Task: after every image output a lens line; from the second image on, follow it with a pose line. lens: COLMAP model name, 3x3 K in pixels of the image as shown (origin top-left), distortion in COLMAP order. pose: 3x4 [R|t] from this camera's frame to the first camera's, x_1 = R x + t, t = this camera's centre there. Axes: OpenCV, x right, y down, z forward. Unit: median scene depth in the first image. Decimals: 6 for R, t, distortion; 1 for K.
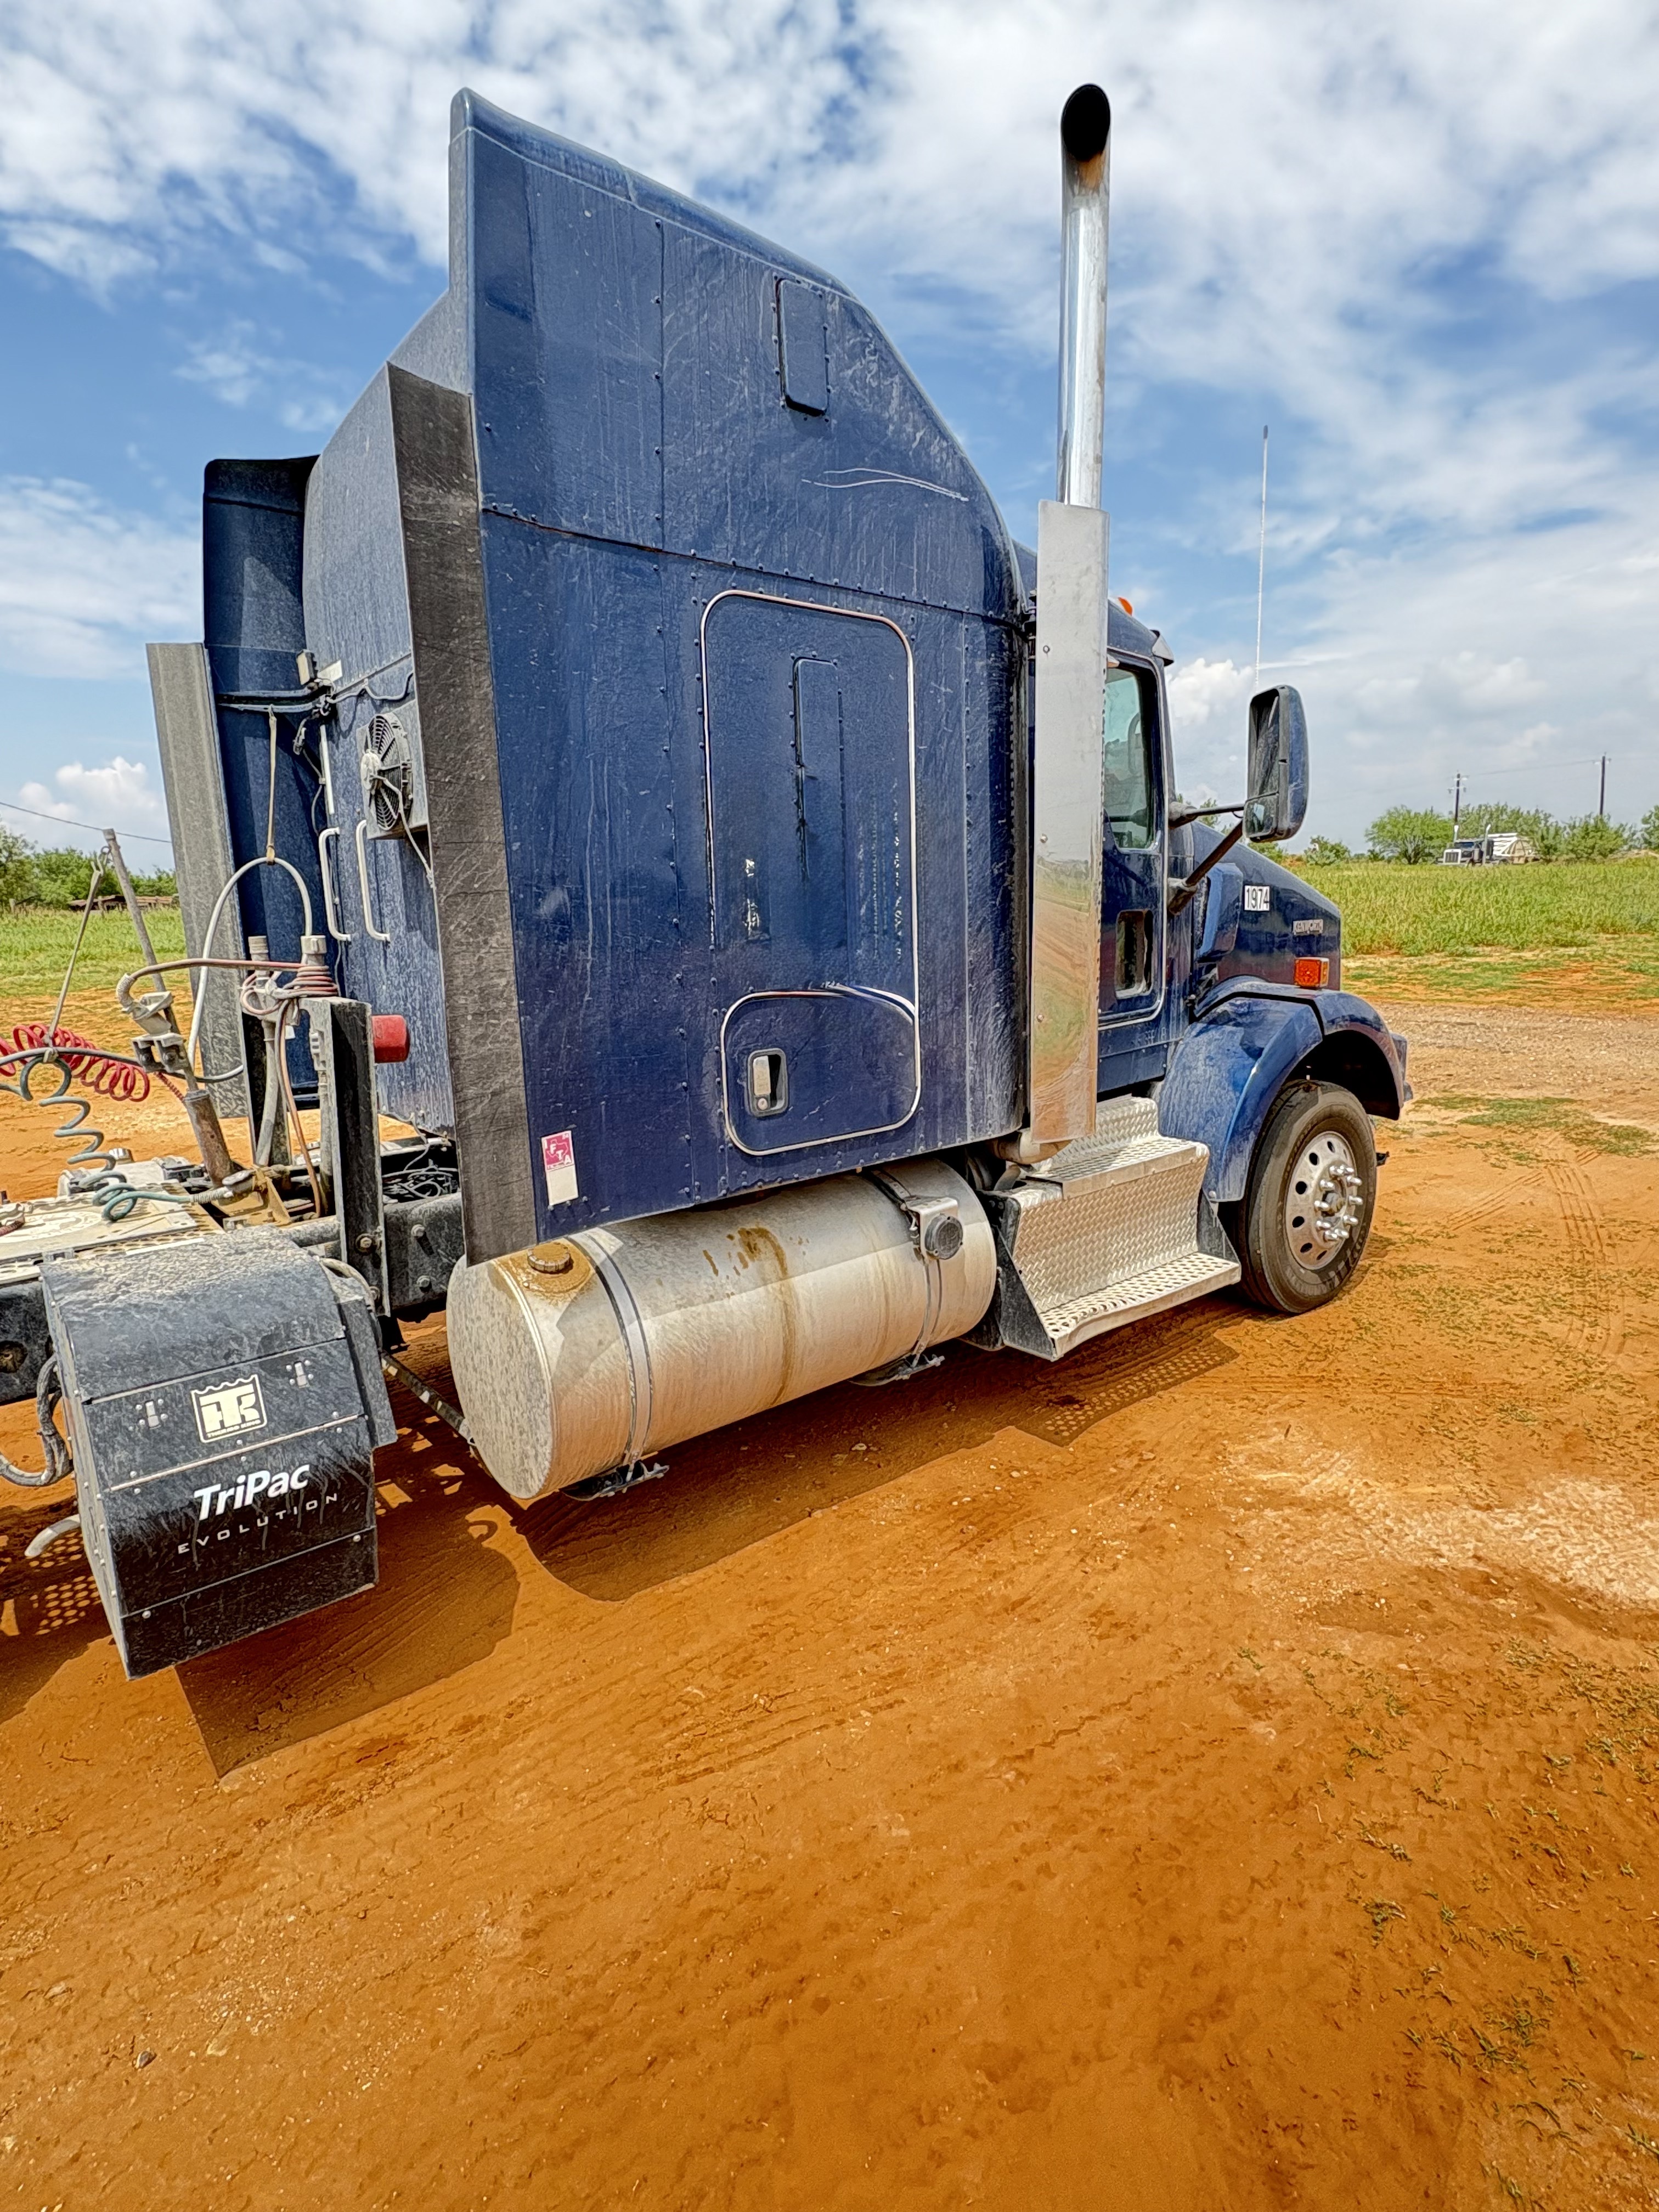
lens RADIAL K [[1113.6, 0, 829.5], [0, 1113.6, 1106.0], [0, 0, 1]] dist [-0.004502, -0.000602]
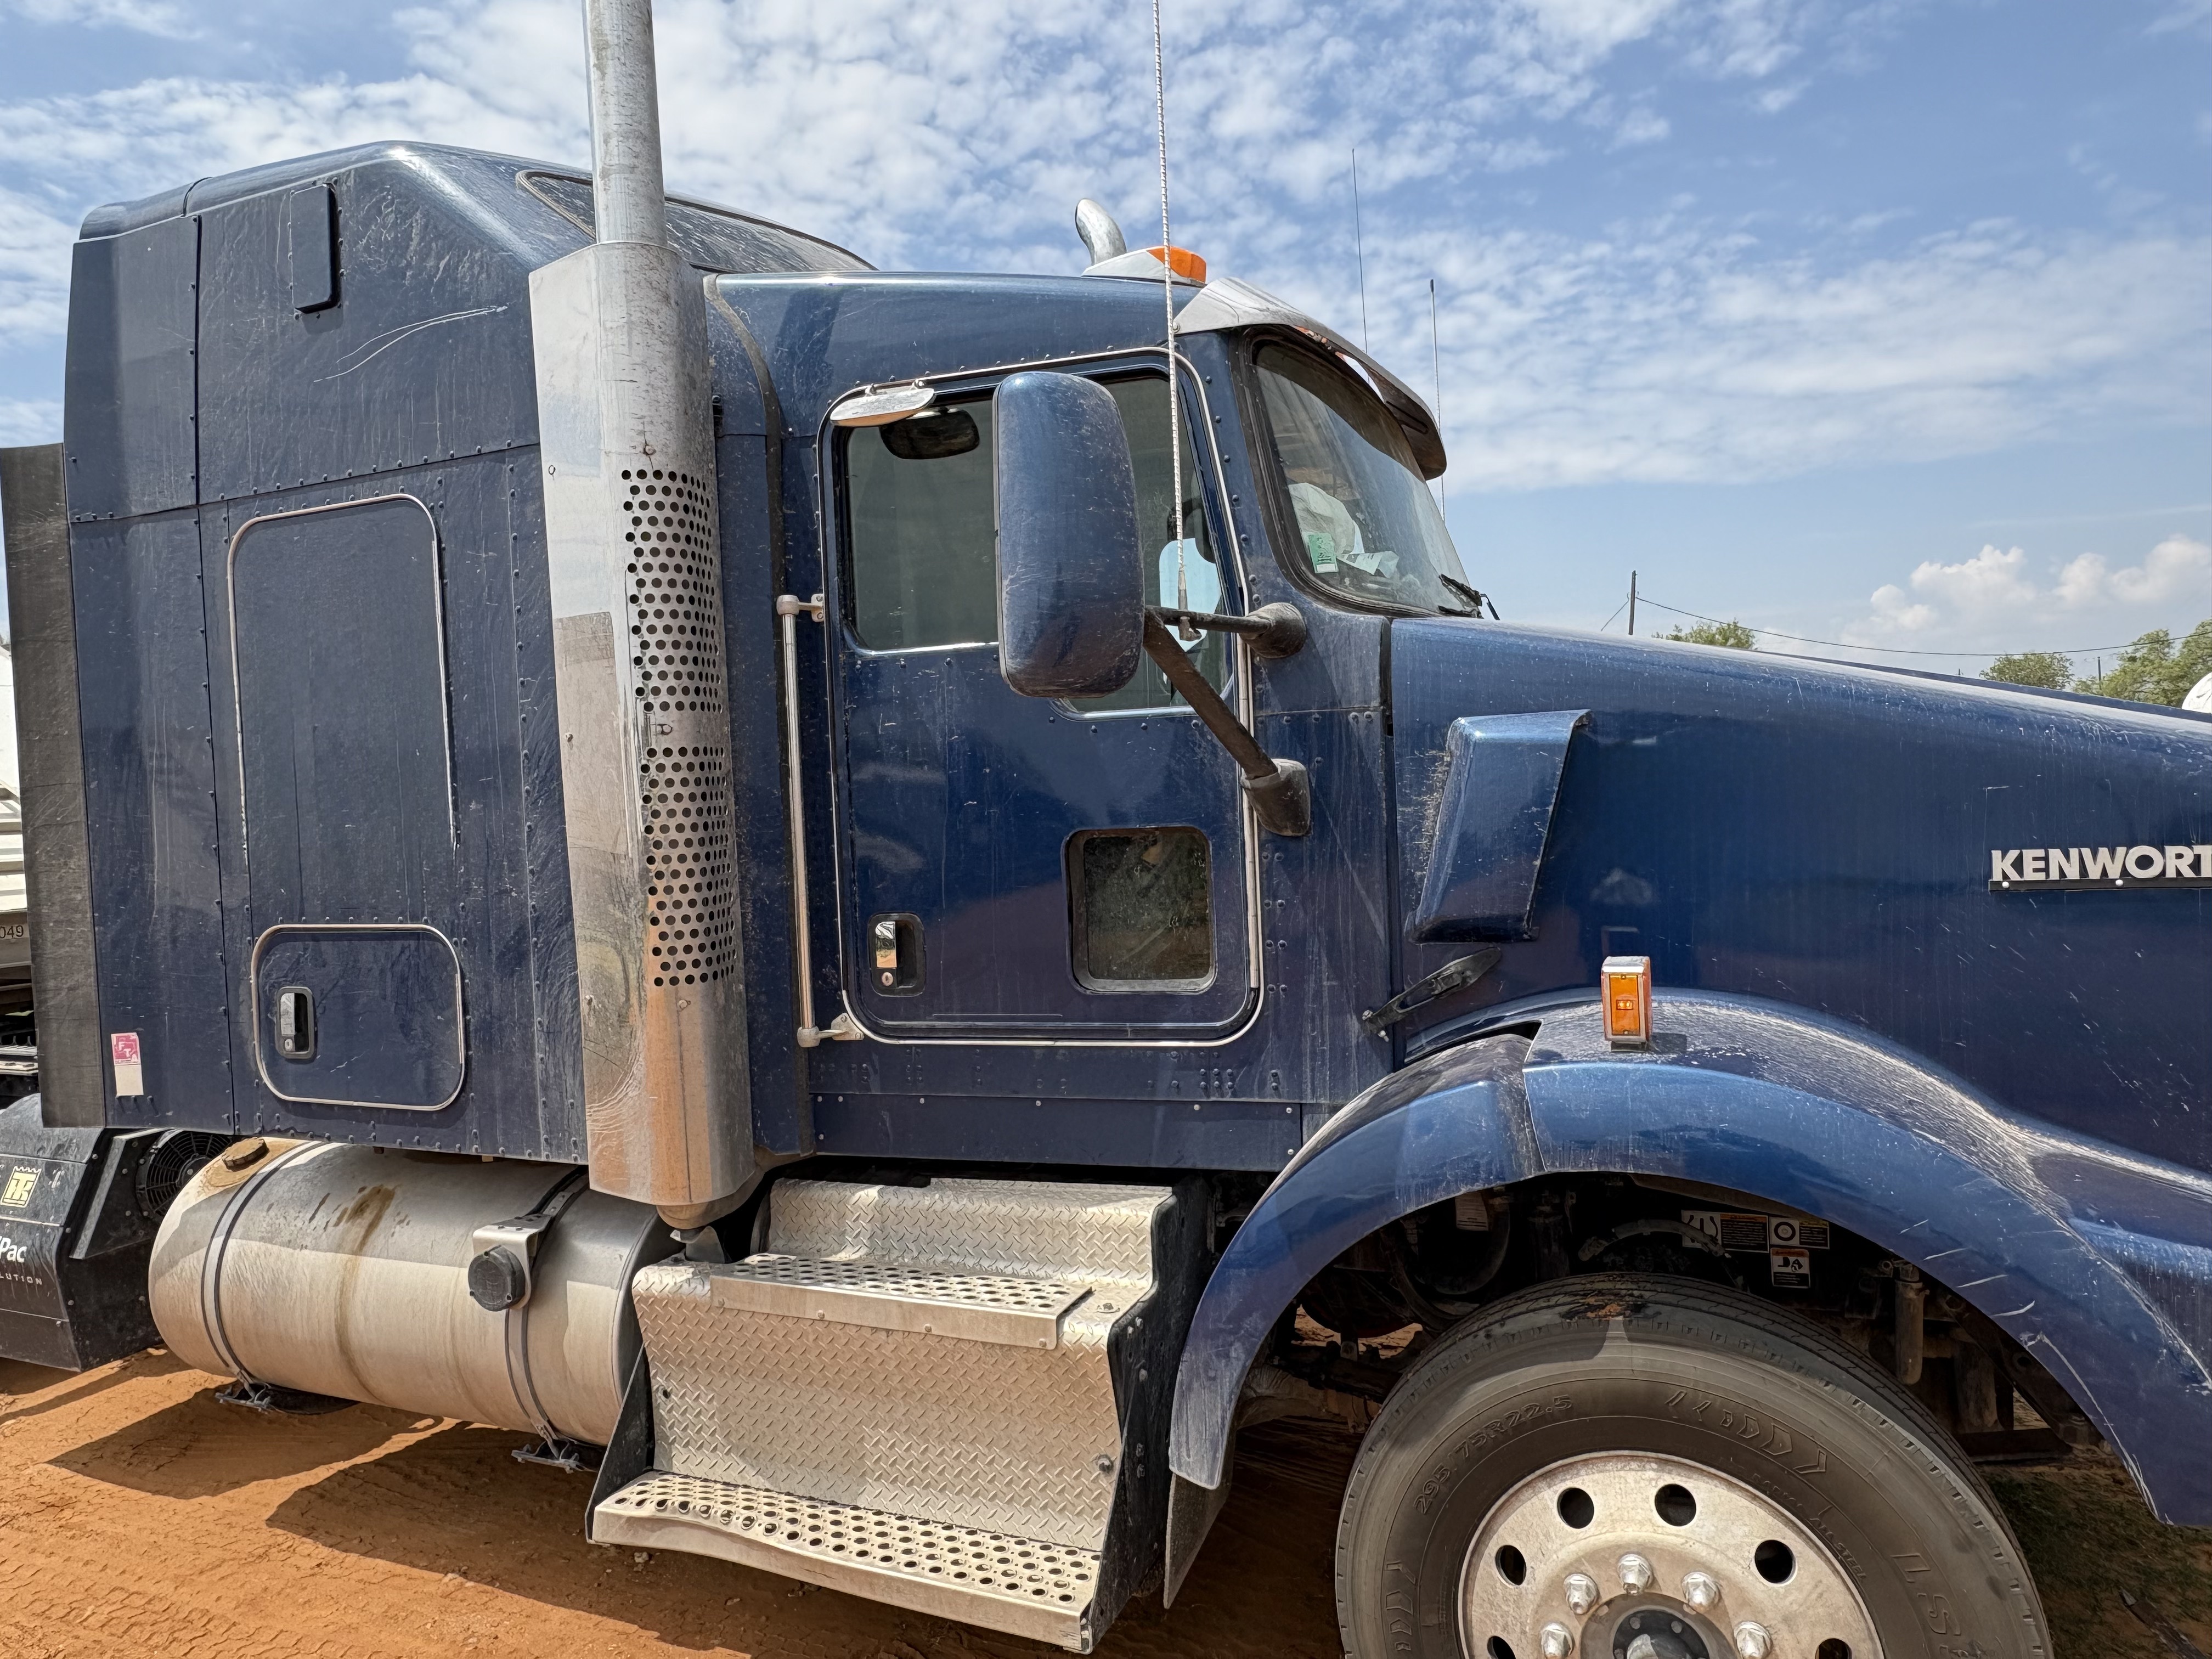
lens RADIAL K [[1426.8, 0, 1106.0], [0, 1426.8, 829.5], [0, 0, 1]] dist [-0.001729, -0.002475]
pose [[0.455377, 0.035720, -0.889582, 1.339342], [-0.129395, 0.991241, -0.026435, -0.243648], [0.880846, 0.127145, 0.456010, 1.077996]]
